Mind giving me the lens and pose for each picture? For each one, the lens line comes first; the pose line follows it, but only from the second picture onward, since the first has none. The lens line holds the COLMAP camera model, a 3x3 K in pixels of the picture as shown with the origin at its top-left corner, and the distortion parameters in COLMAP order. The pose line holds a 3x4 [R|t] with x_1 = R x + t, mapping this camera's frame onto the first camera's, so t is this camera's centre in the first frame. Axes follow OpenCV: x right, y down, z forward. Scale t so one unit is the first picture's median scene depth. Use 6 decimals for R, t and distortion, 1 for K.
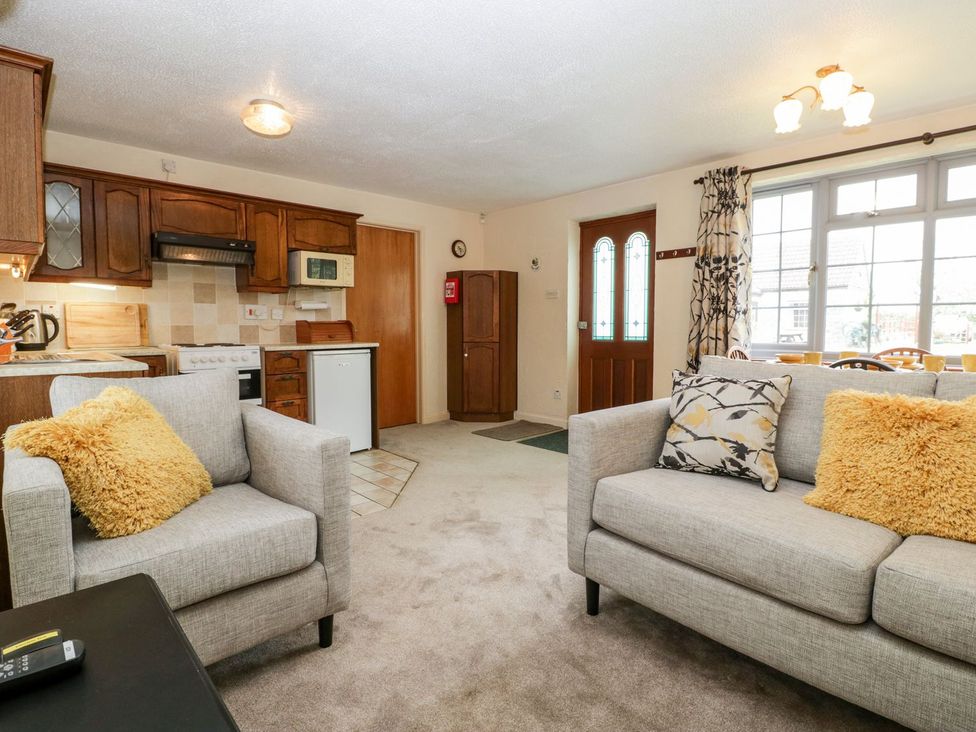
lens RADIAL K [[509.8, 0, 465.4], [0, 509.8, 360.7], [0, 0, 1]] dist [-0.011178, -0.006780]
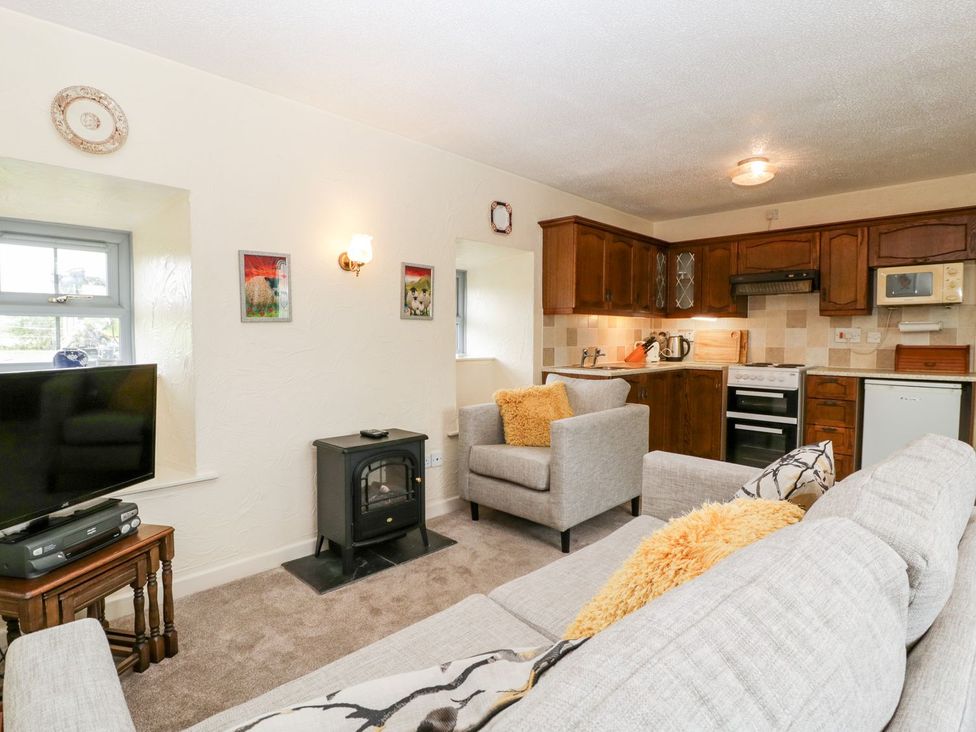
lens RADIAL K [[509.8, 0, 489.7], [0, 509.8, 360.5], [0, 0, 1]] dist [-0.011178, -0.006780]
pose [[0.057118, 0.049669, -0.997131, 0.580733], [-0.071066, 0.996430, 0.045563, -0.046422], [0.995835, 0.068259, 0.060444, 0.279675]]
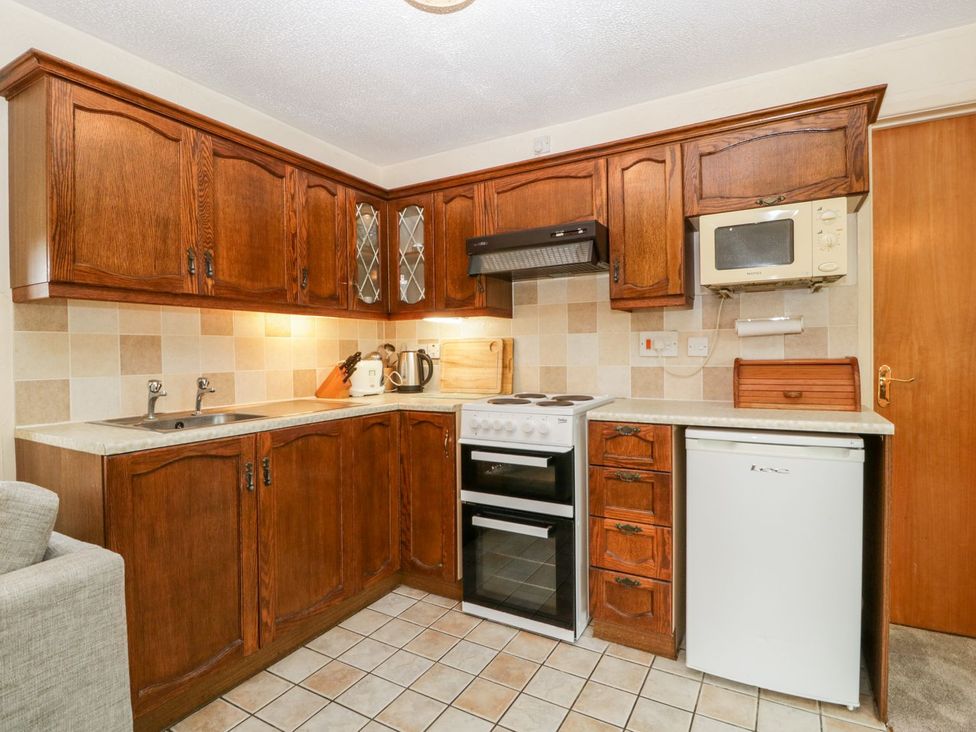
lens RADIAL K [[509.8, 0, 490.4], [0, 509.8, 364.5], [0, 0, 1]] dist [-0.011178, -0.006780]
pose [[0.318475, 0.017674, -0.947766, 0.078015], [-0.052640, 0.998613, 0.000933, -0.069246], [0.946468, 0.049593, 0.318964, 0.704571]]
